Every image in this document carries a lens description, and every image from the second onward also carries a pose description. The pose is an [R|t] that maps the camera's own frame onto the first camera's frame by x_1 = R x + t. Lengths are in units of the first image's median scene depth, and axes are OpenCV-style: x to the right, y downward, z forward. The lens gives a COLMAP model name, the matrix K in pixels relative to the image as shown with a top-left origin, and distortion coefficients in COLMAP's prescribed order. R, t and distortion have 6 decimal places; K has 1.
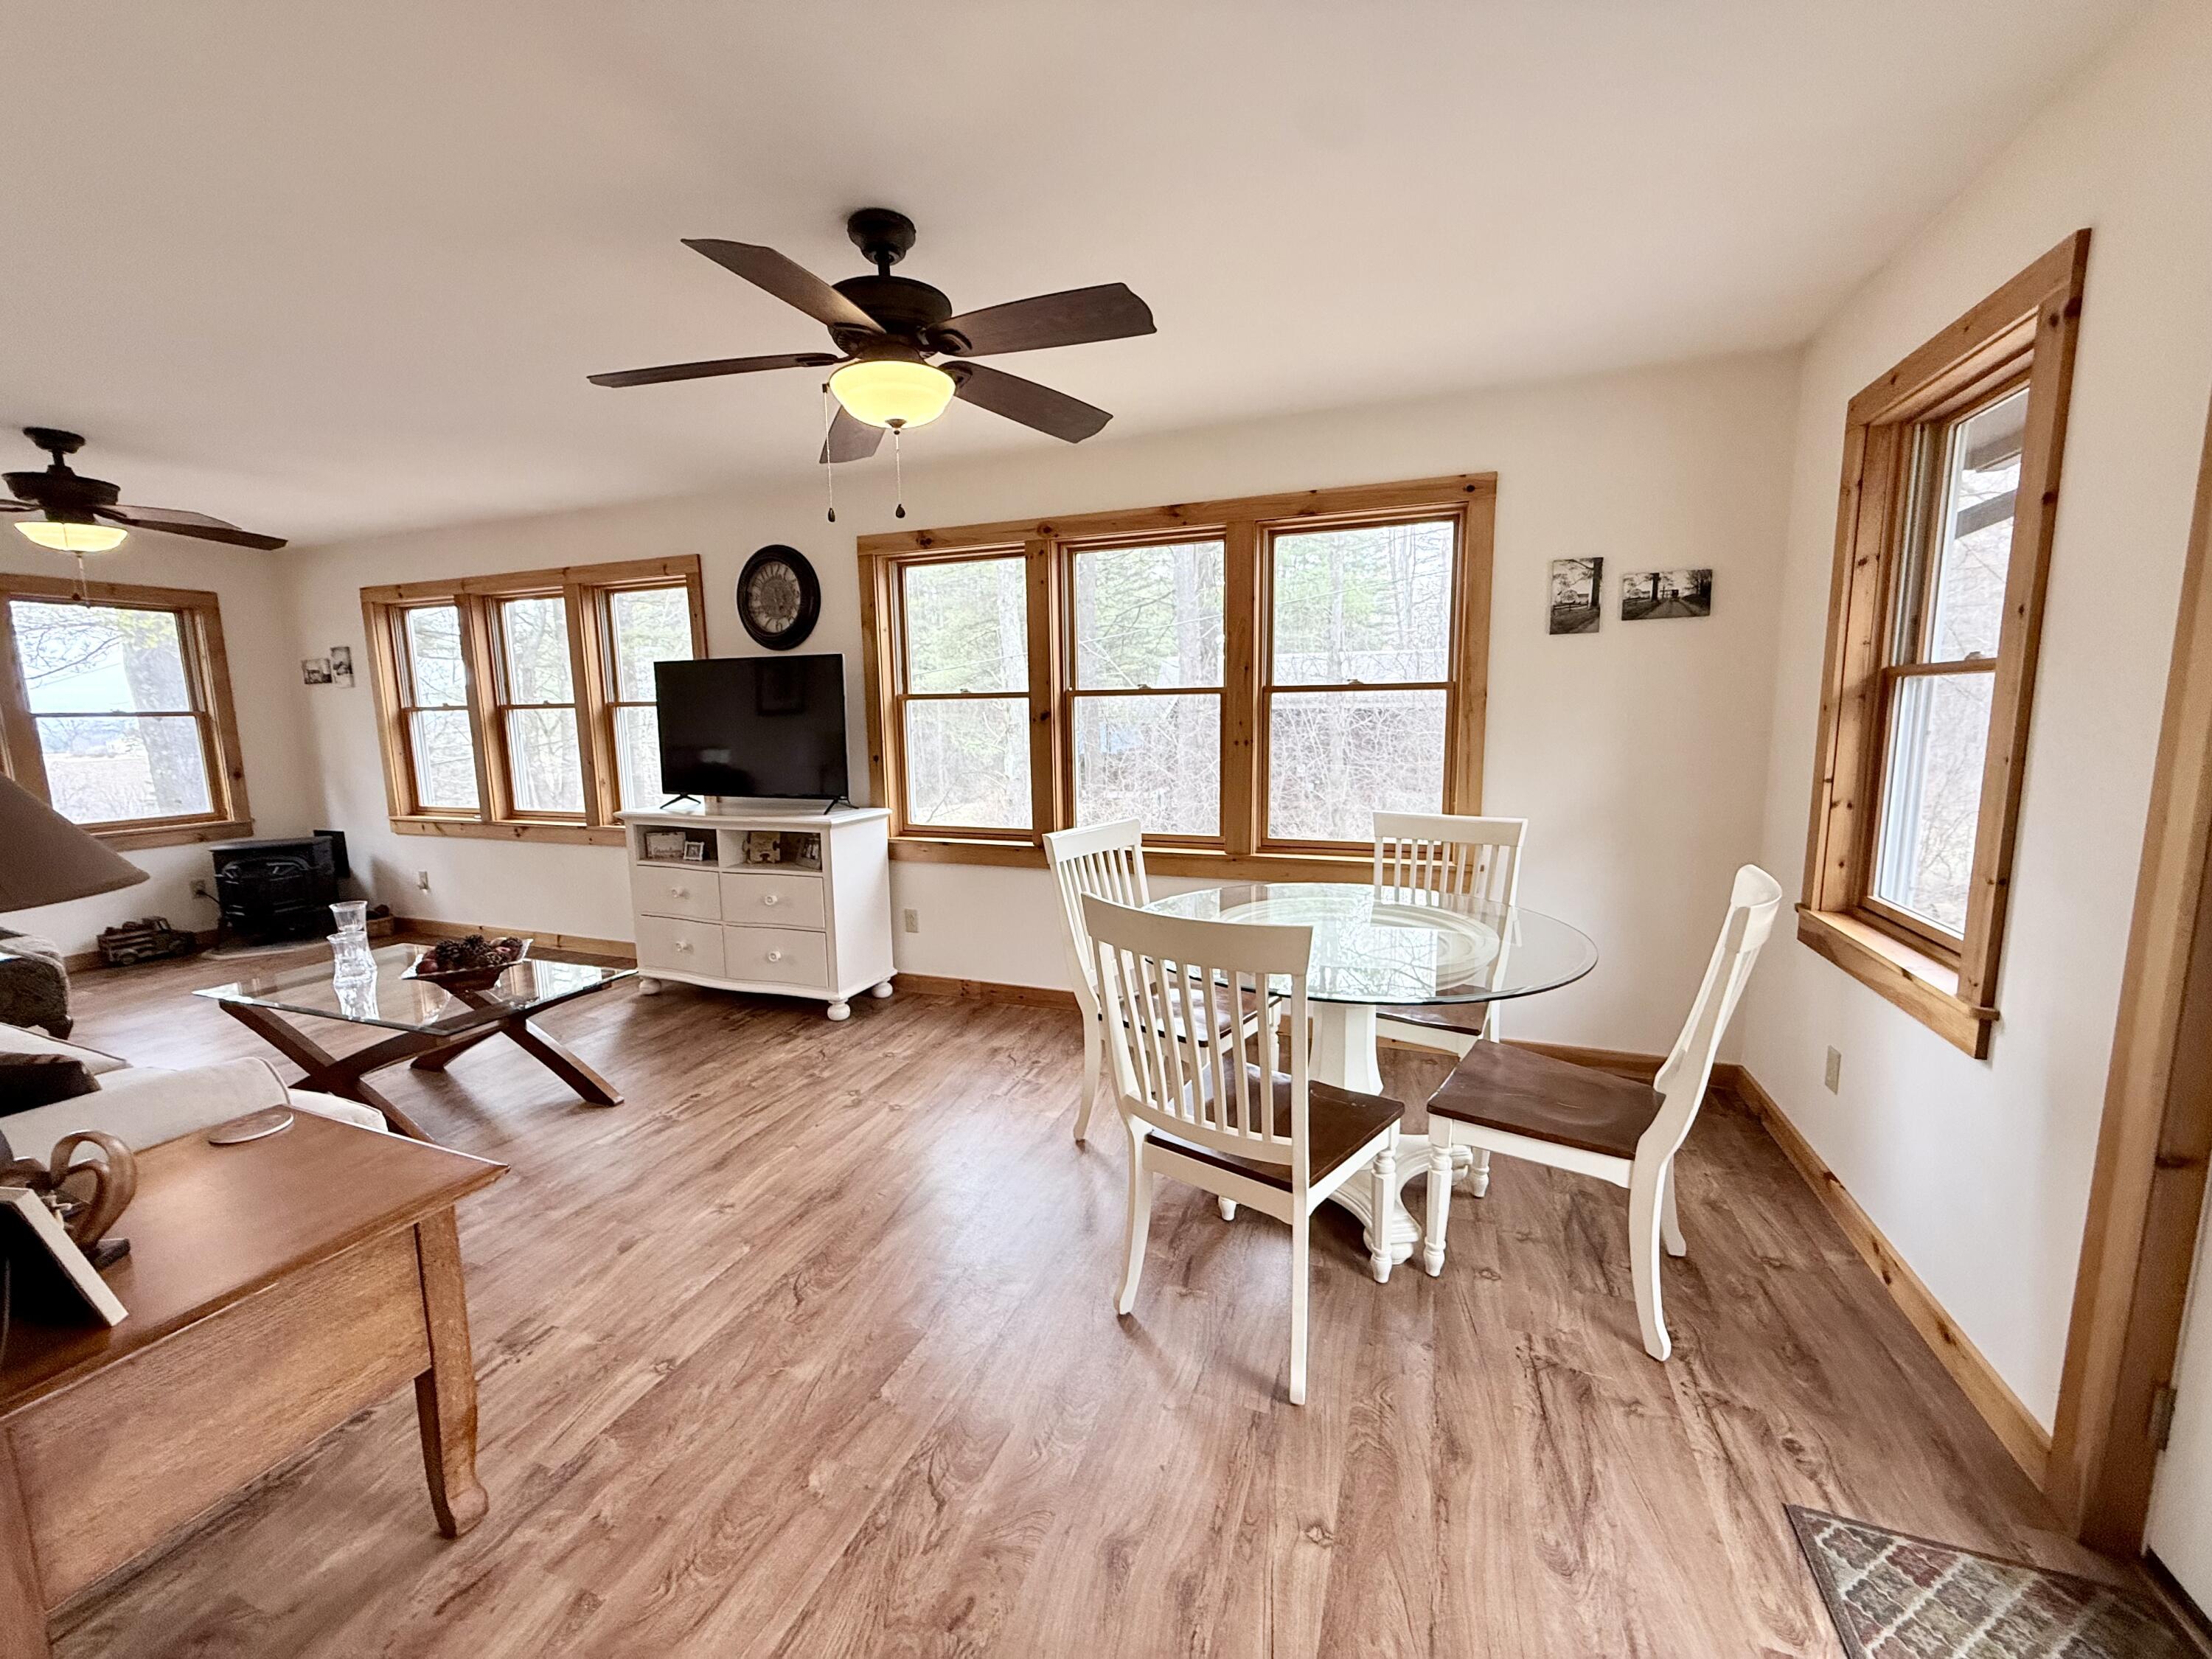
lens RADIAL K [[880.0, 0, 1103.1], [0, 880.0, 830.3], [0, 0, 1]] dist [0.001407, 0.000052]
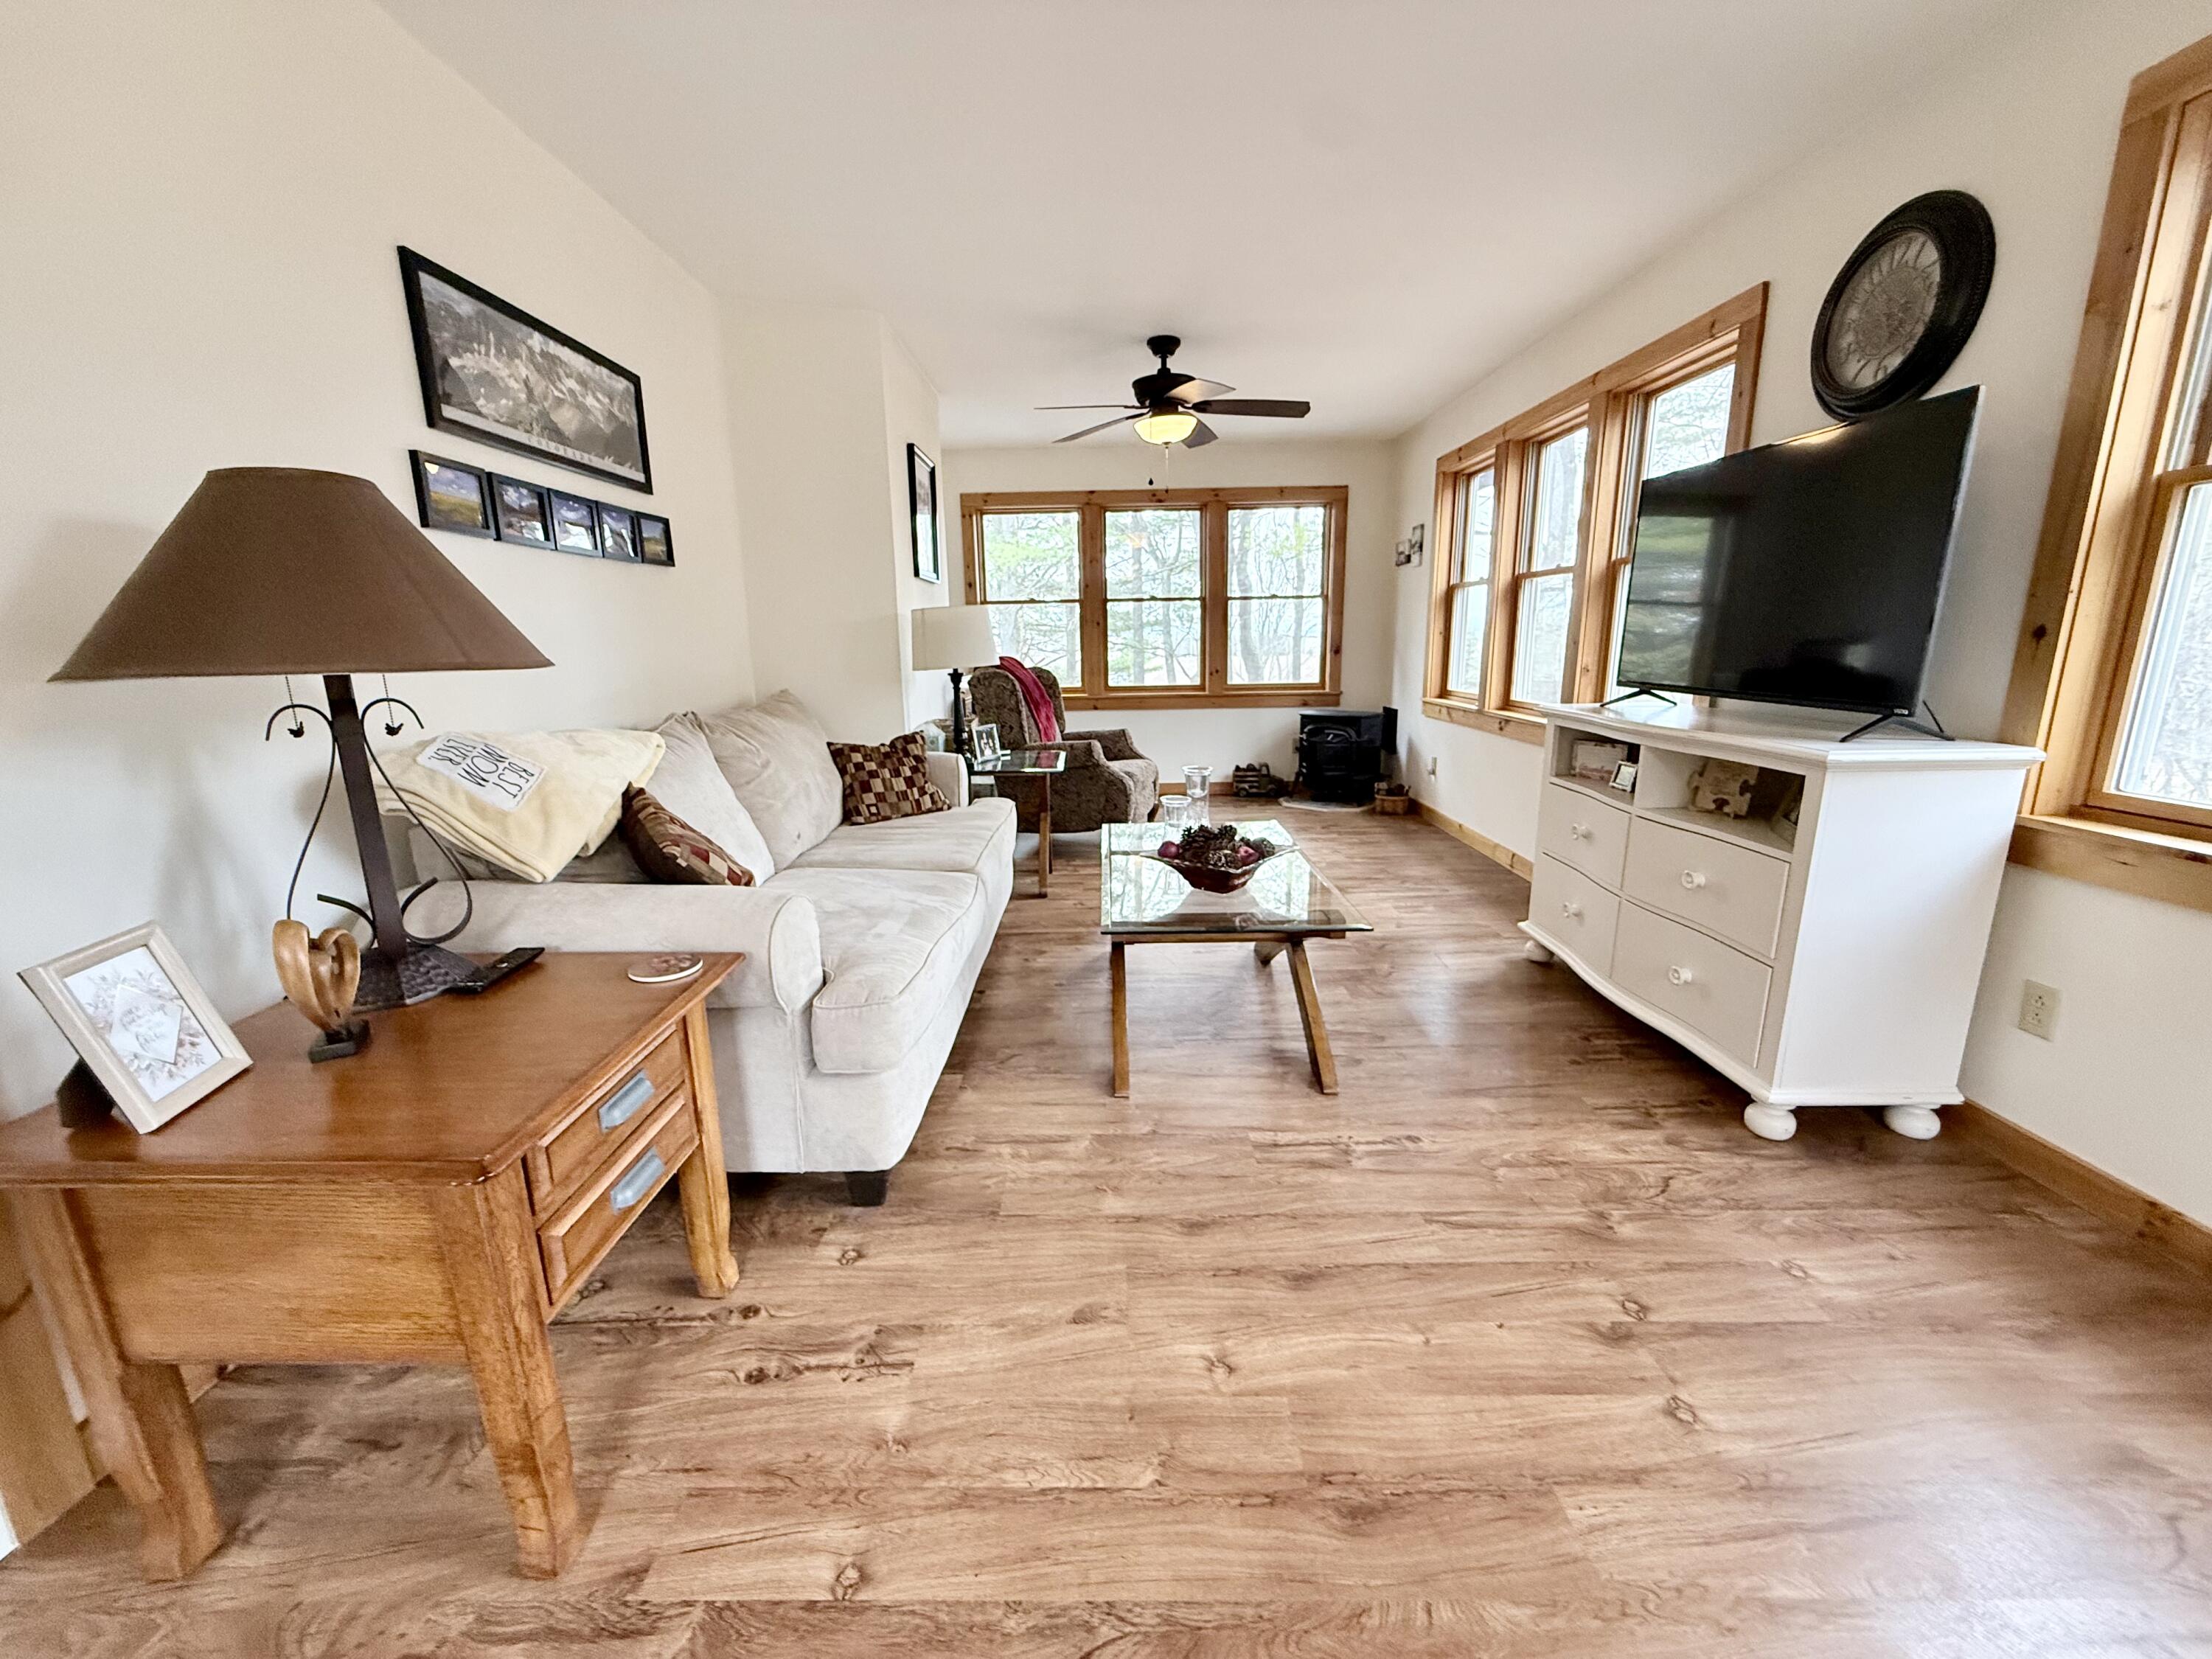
lens RADIAL K [[880.0, 0, 1100.0], [0, 880.0, 829.1], [0, 0, 1]] dist [0.001407, 0.000052]
pose [[0.350056, 0.211422, -0.912557, 0.000702], [-0.119040, 0.976338, 0.180536, -0.009721], [0.929134, 0.045433, 0.366941, 0.435110]]
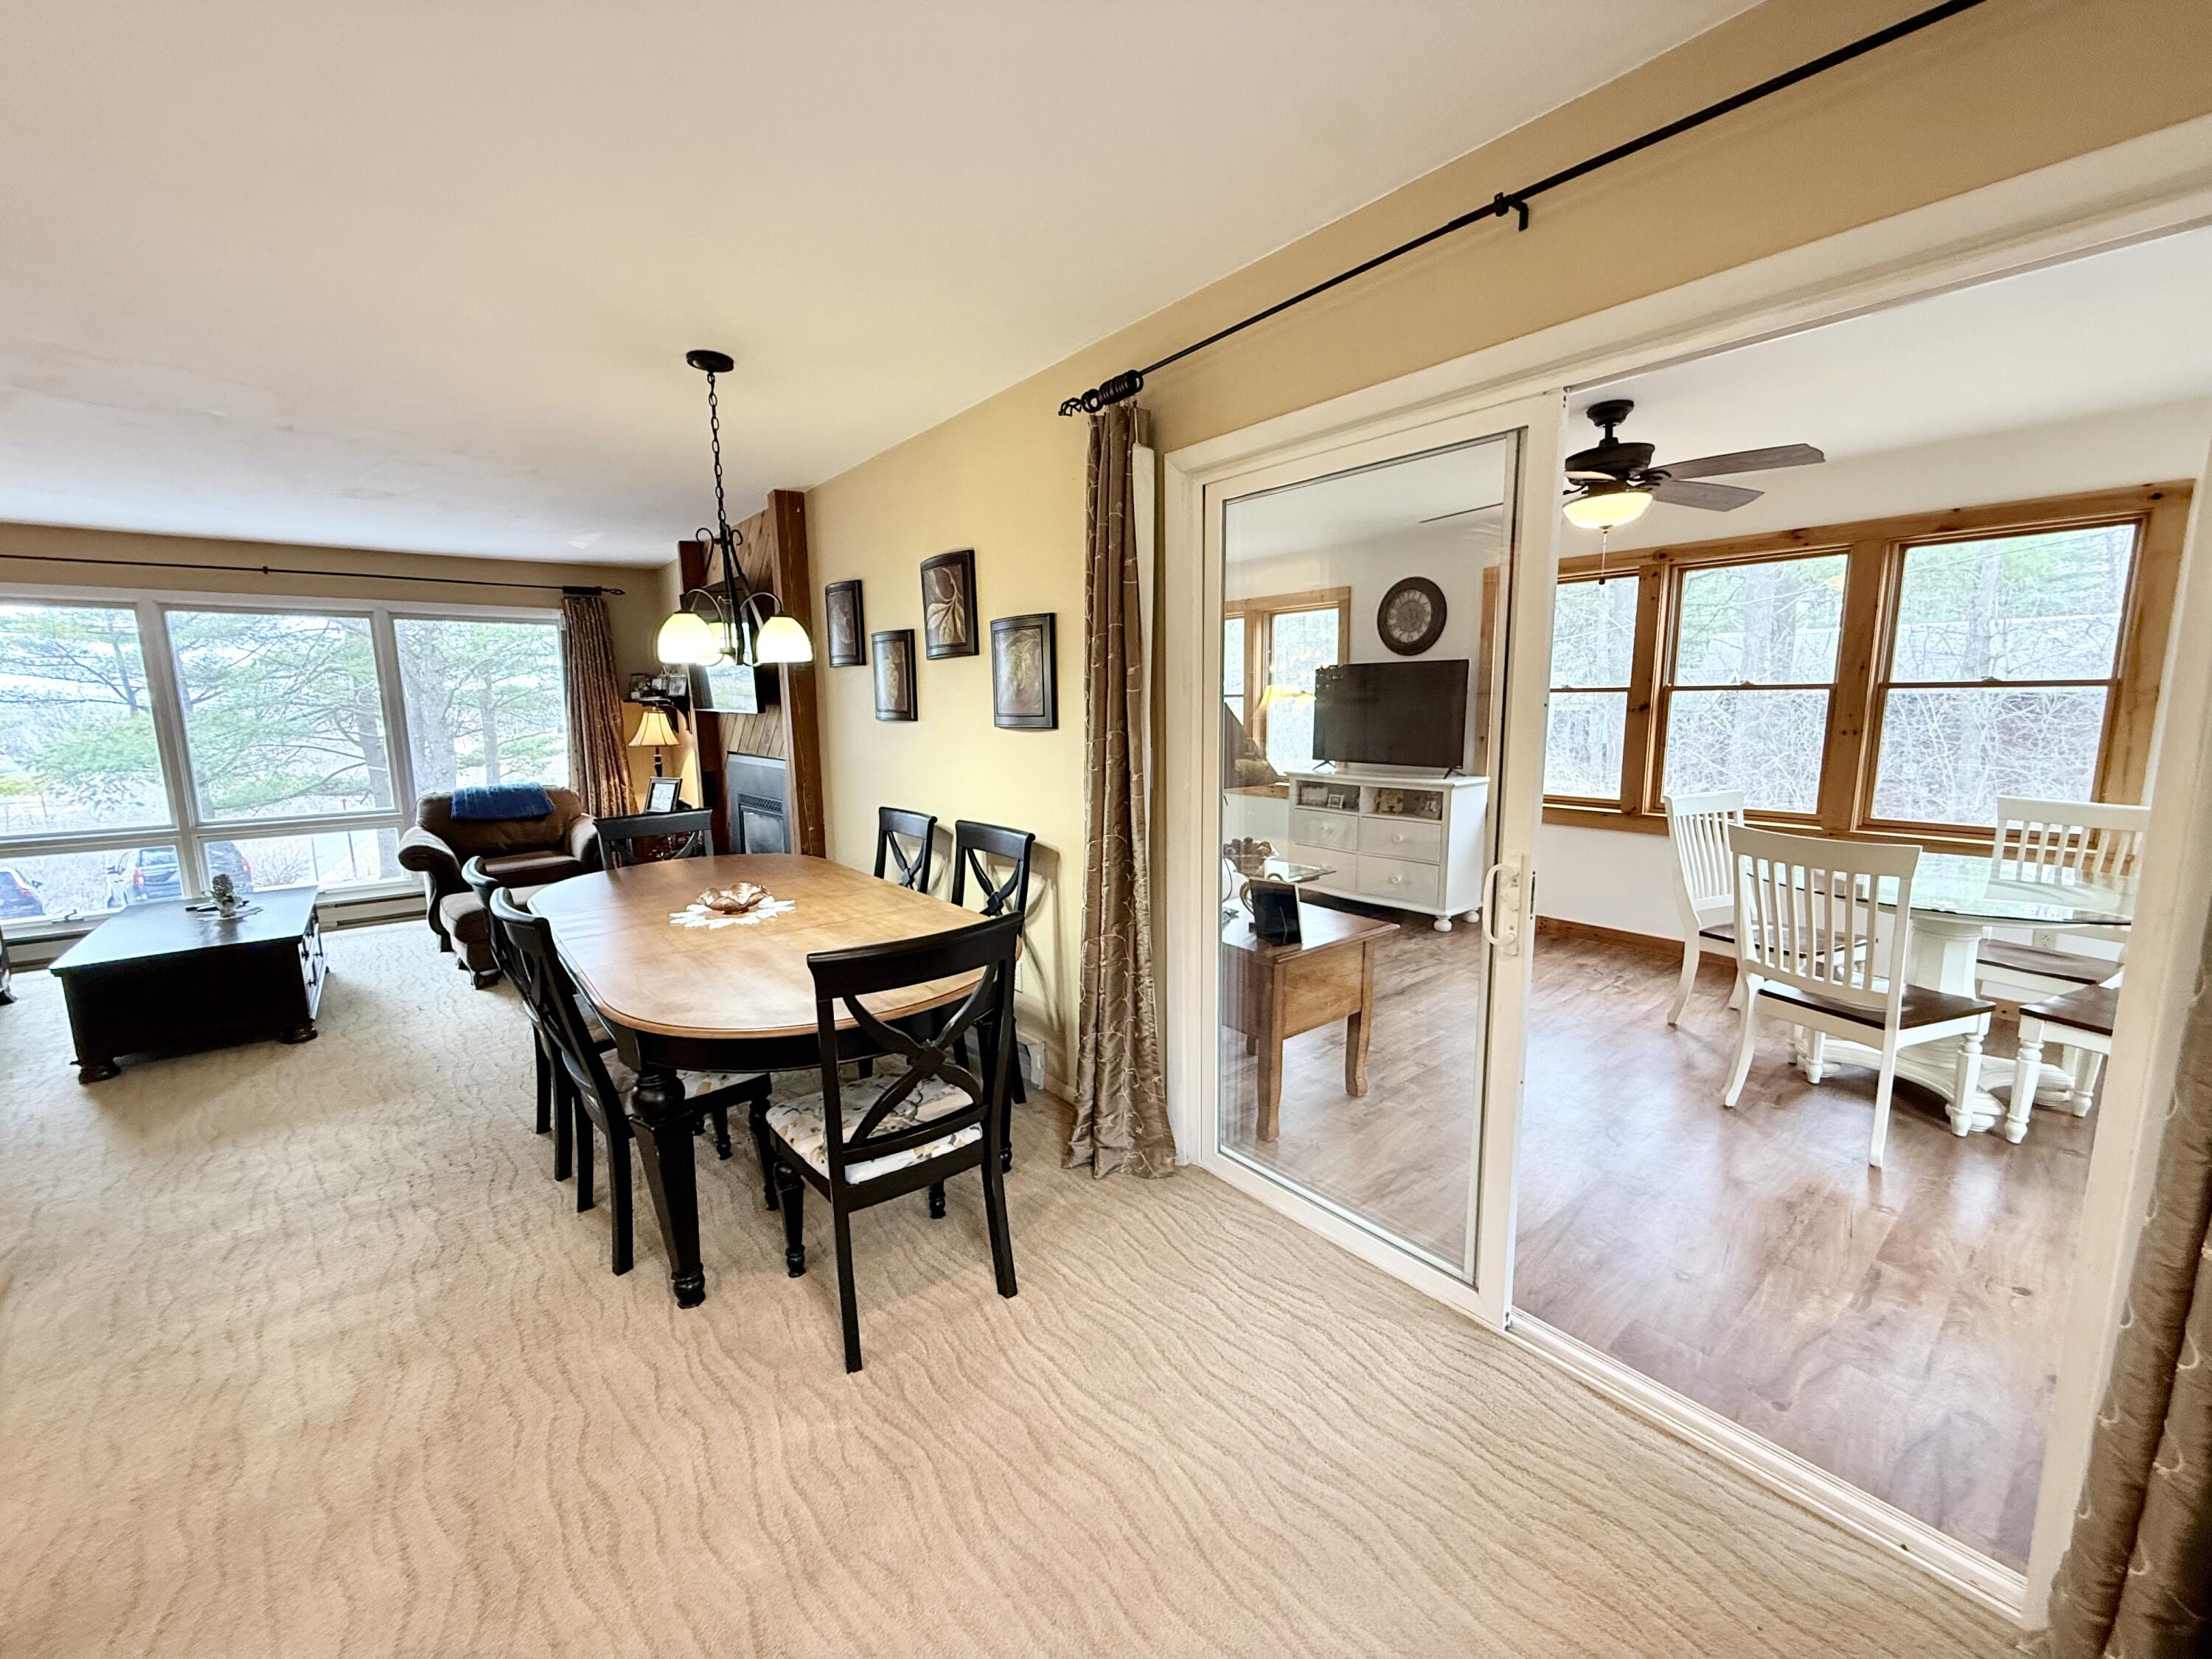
lens RADIAL K [[880.0, 0, 1100.5], [0, 880.0, 829.4], [0, 0, 1]] dist [0.001407, 0.000052]
pose [[0.866960, 0.077830, -0.492263, -0.103639], [-0.069023, 0.996963, 0.036065, 0.047559], [0.493575, 0.002711, 0.869699, -0.435762]]
